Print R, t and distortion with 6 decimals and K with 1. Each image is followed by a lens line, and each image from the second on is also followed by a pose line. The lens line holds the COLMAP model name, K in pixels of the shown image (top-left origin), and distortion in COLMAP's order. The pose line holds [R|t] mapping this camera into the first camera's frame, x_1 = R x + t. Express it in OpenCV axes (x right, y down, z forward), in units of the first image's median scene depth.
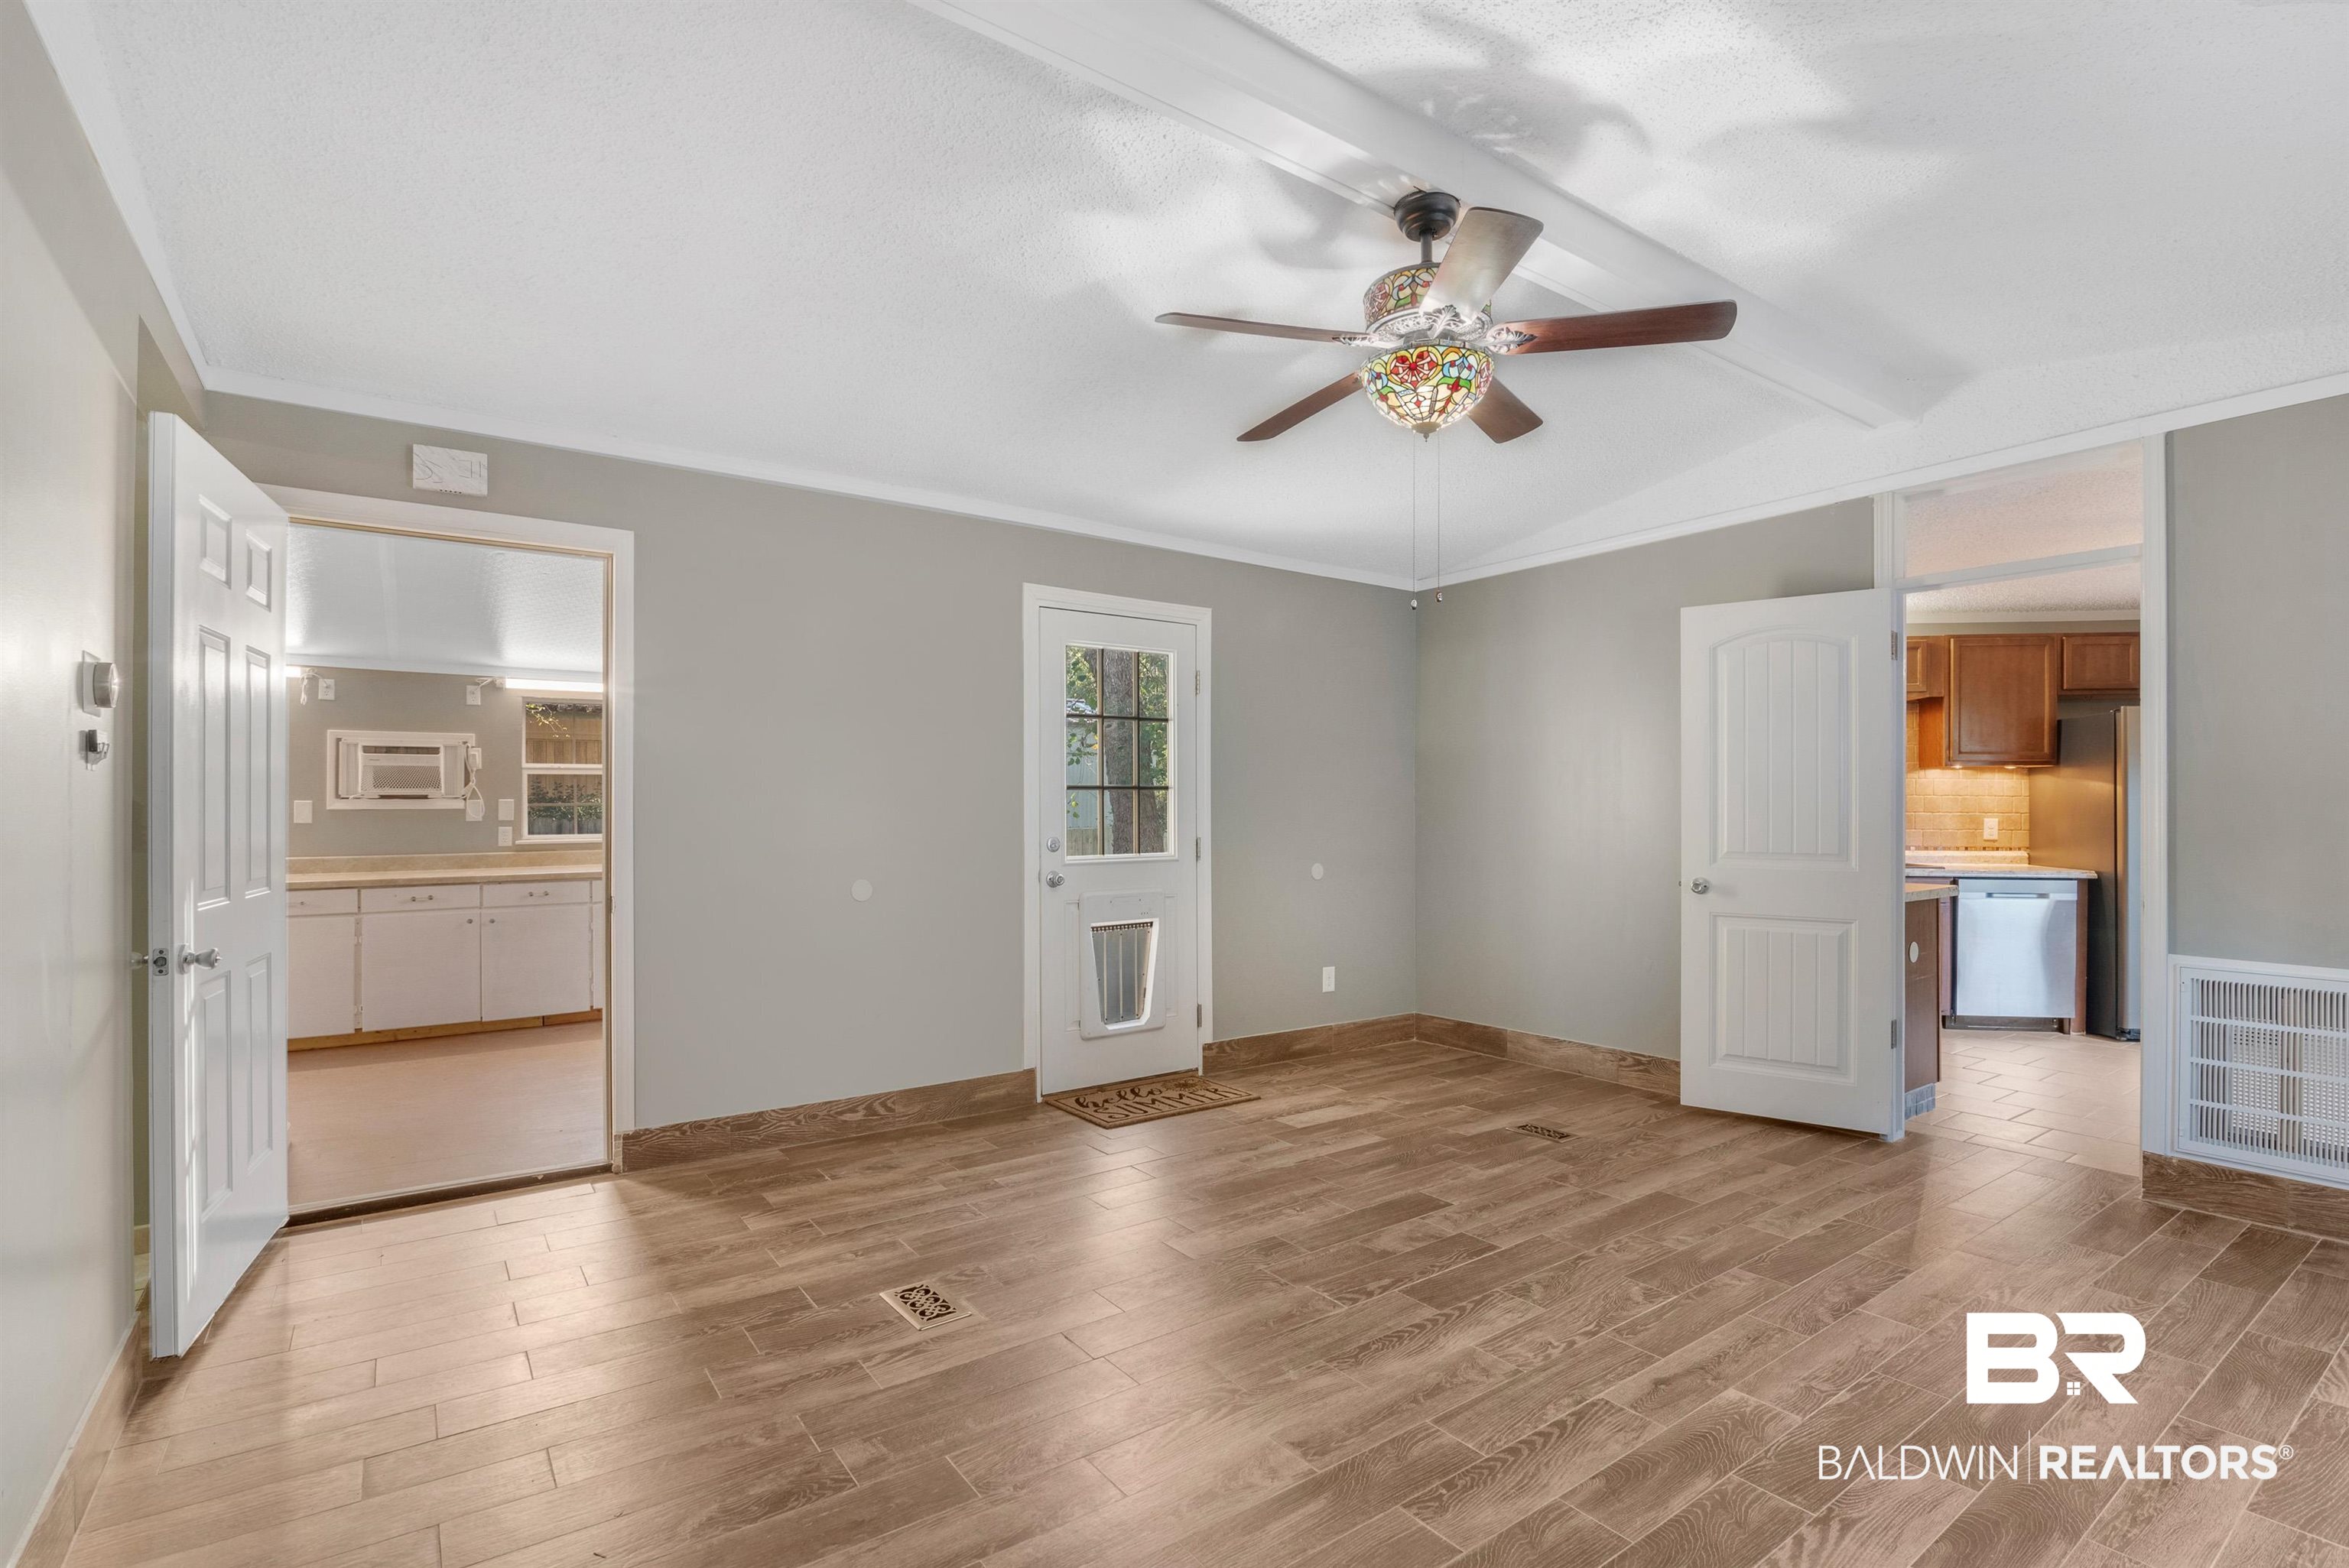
lens RADIAL K [[1087.9, 0, 1195.5], [0, 1087.9, 793.7], [0, 0, 1]] dist [-0.019972, 0.000968]
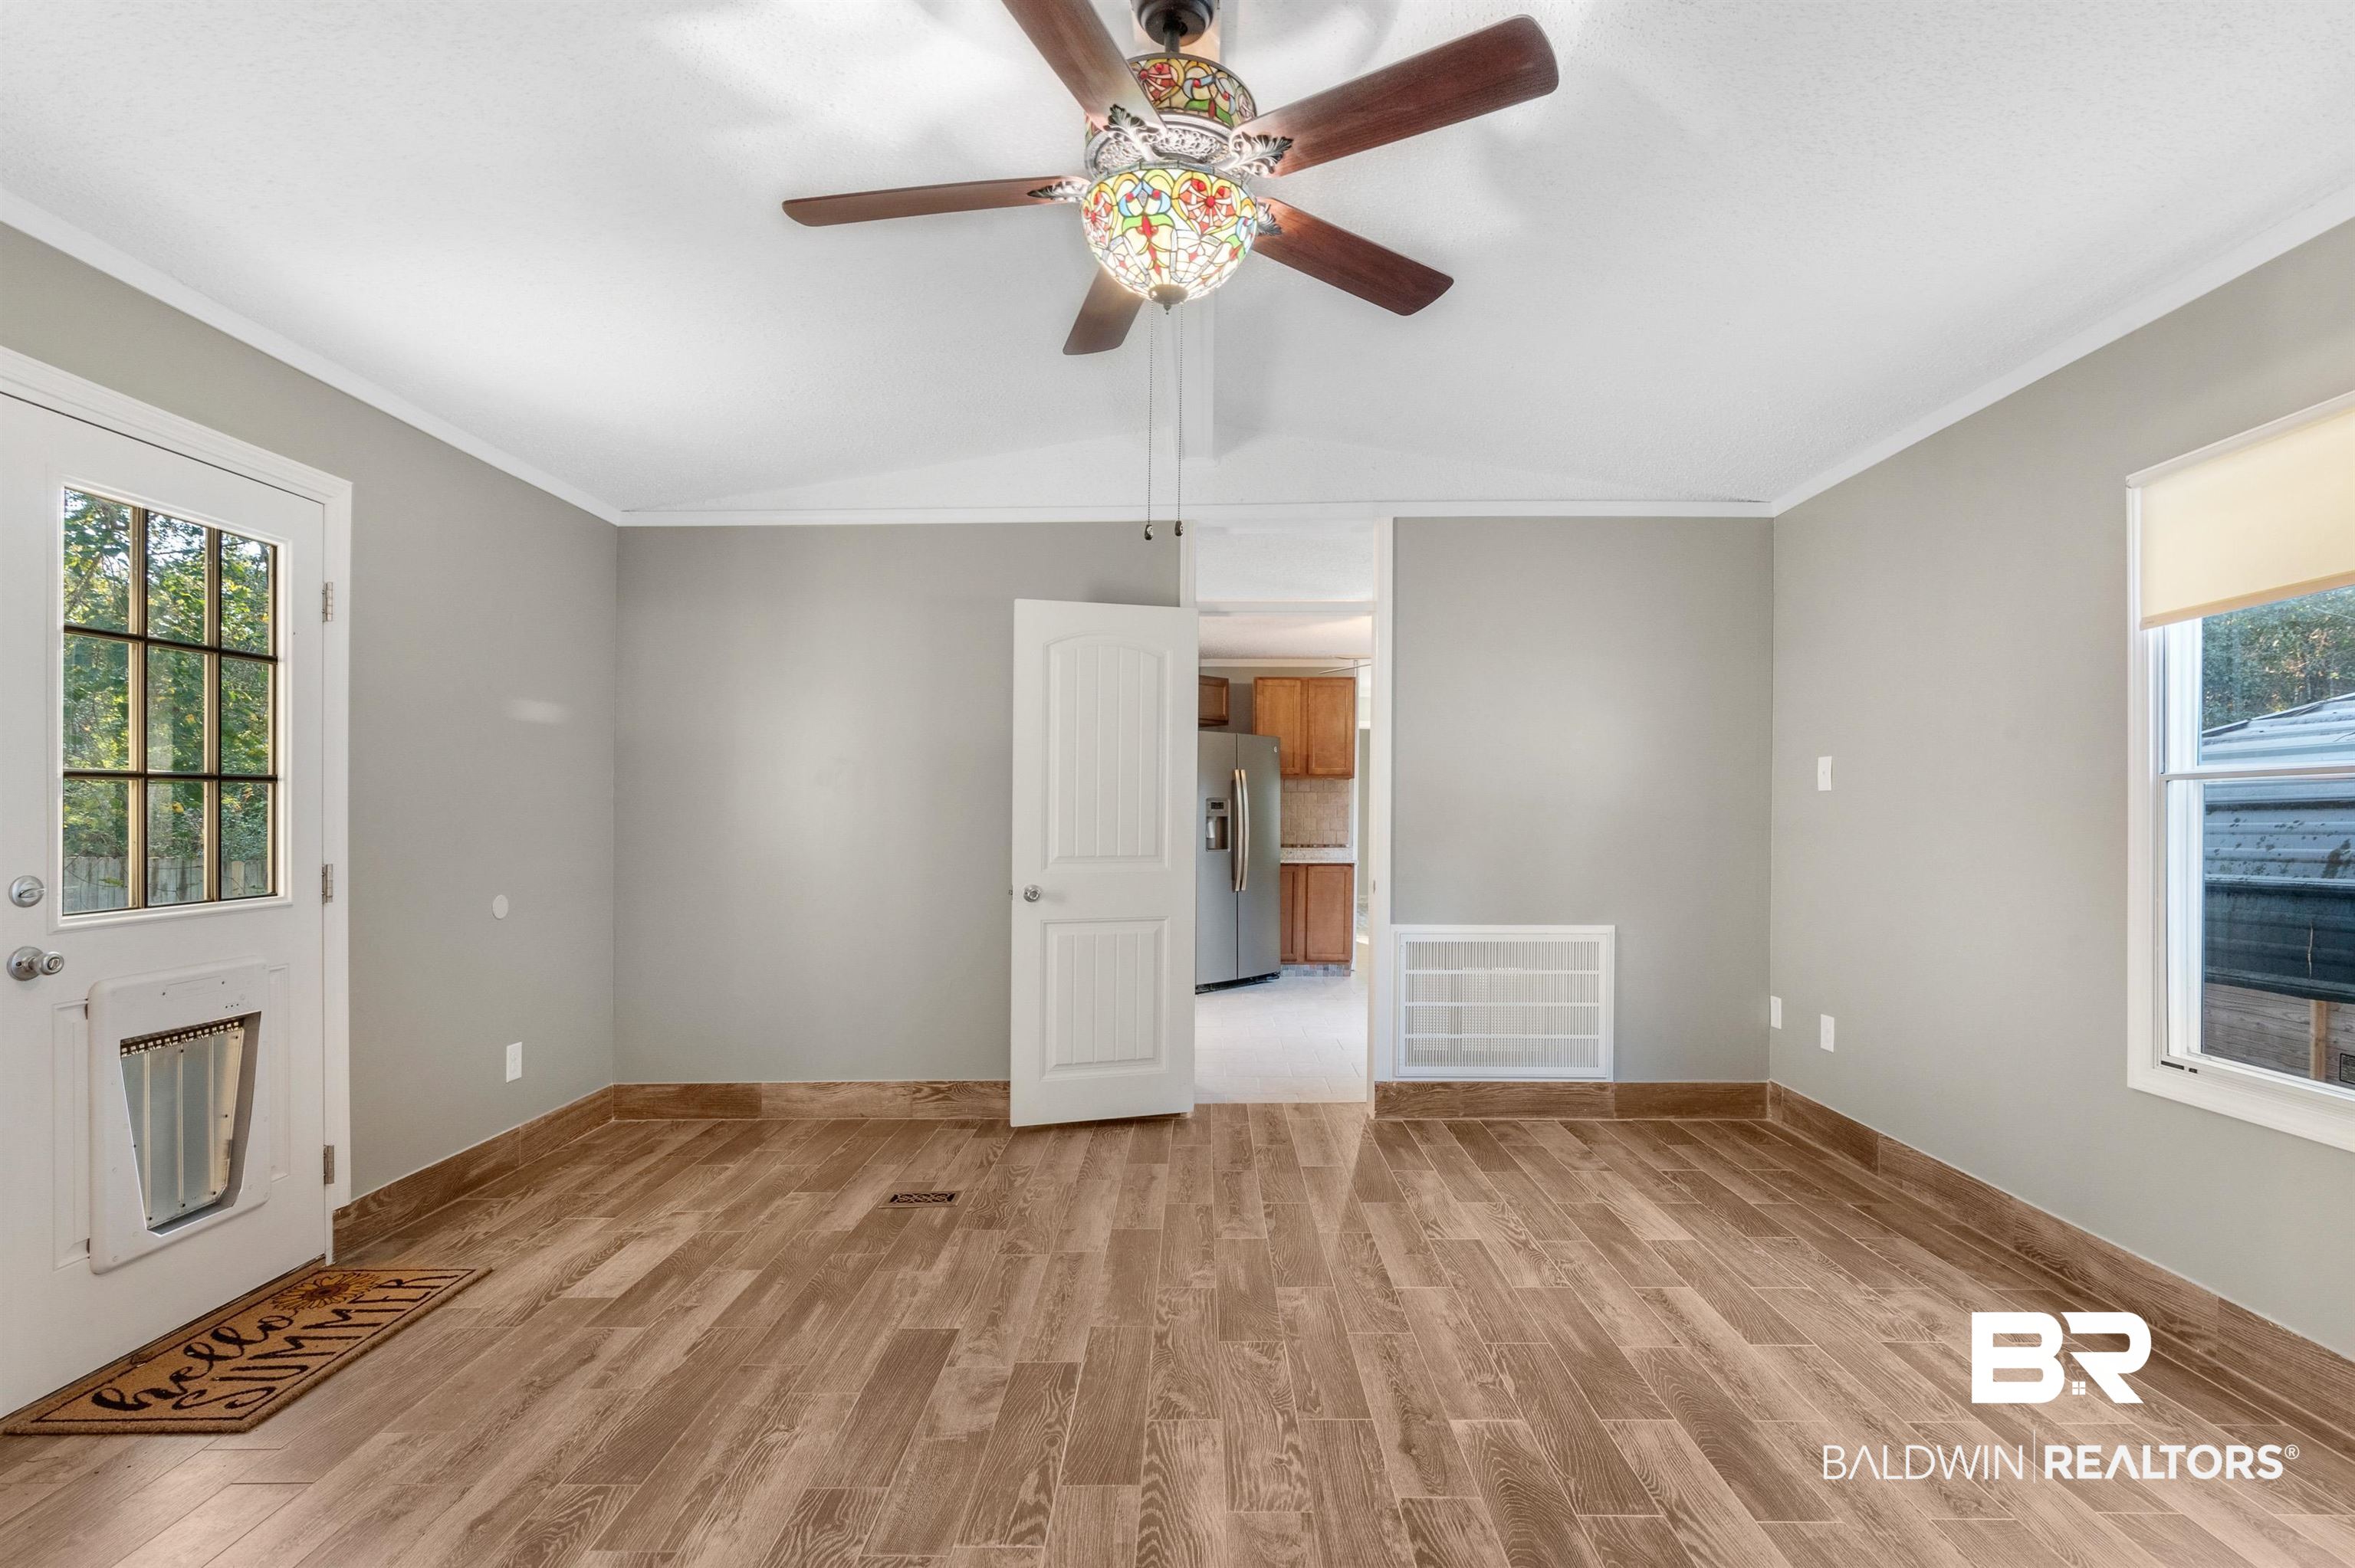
lens RADIAL K [[1082.5, 0, 1182.8], [0, 1082.5, 806.3], [0, 0, 1]] dist [-0.004612, 0.001585]
pose [[0.605941, 0.000270, 0.795510, -0.240826], [-0.007177, 0.999961, 0.005128, 0.003026], [-0.795477, -0.008816, 0.605919, 0.361434]]
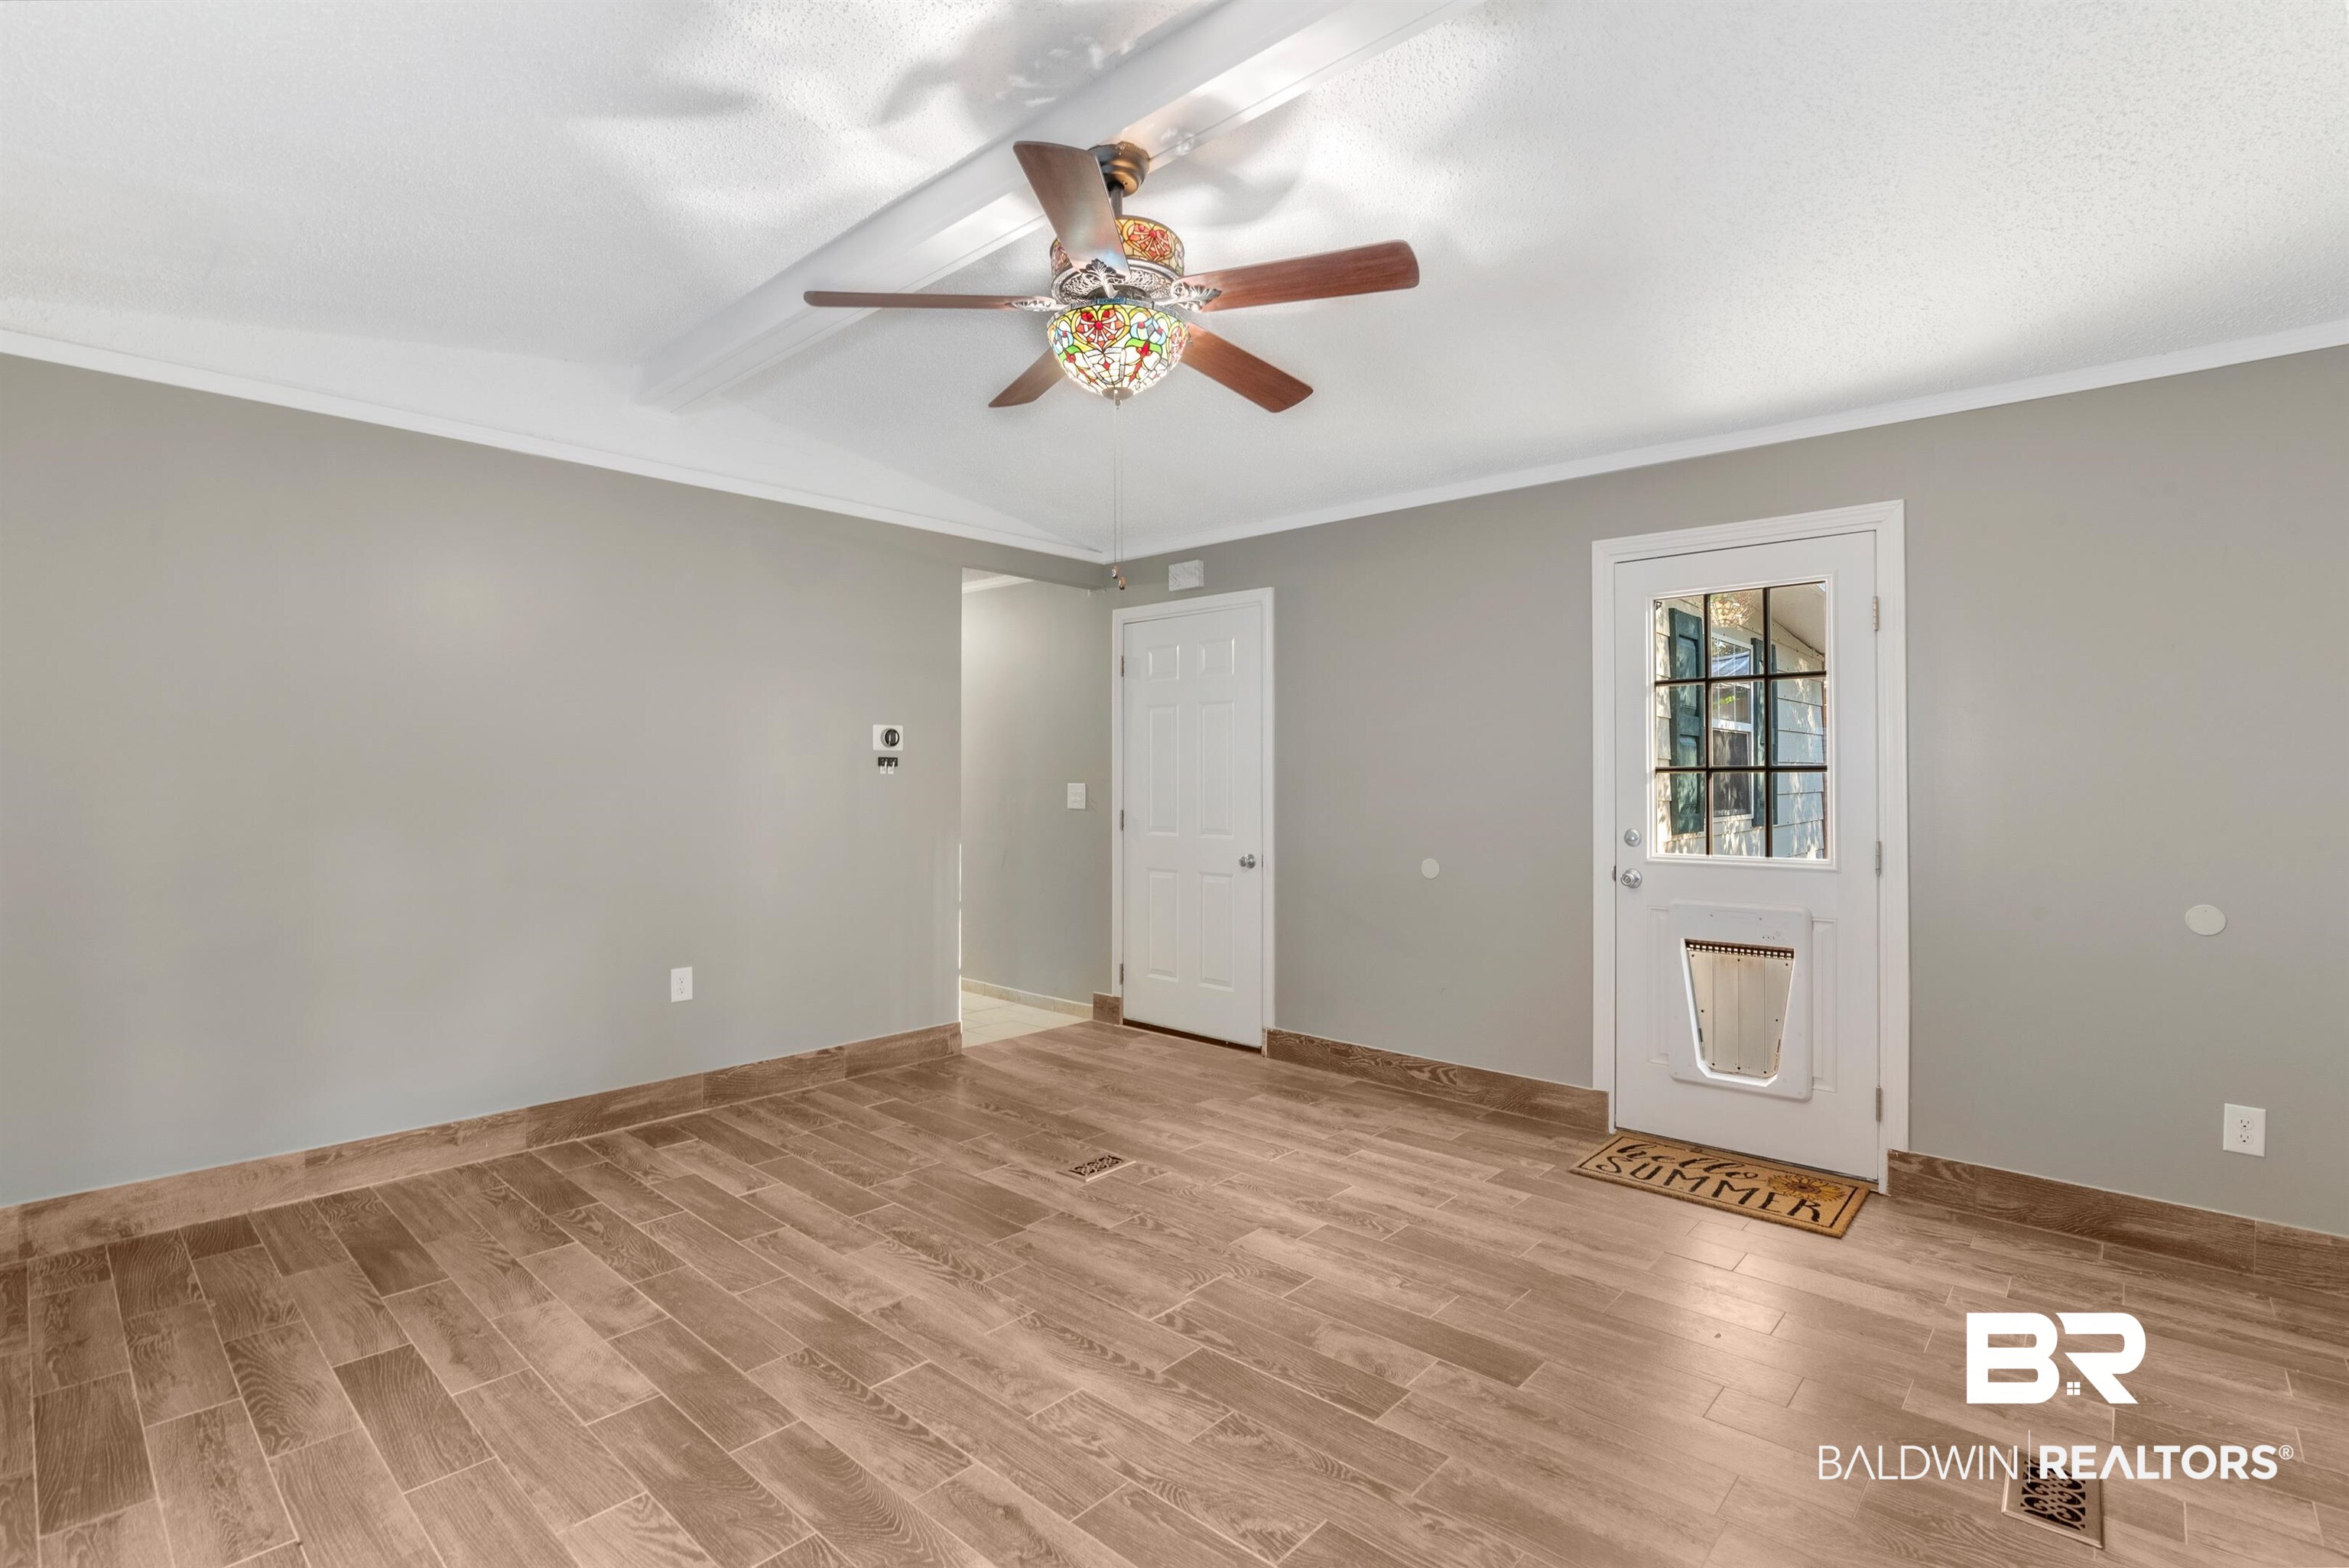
lens RADIAL K [[1087.9, 0, 1176.0], [0, 1087.9, 768.8], [0, 0, 1]] dist [-0.019972, 0.000968]
pose [[0.206361, -0.008807, -0.978436, 0.753395], [0.009675, 0.999929, -0.006960, -0.005731], [0.978428, -0.008030, 0.206431, 0.572749]]
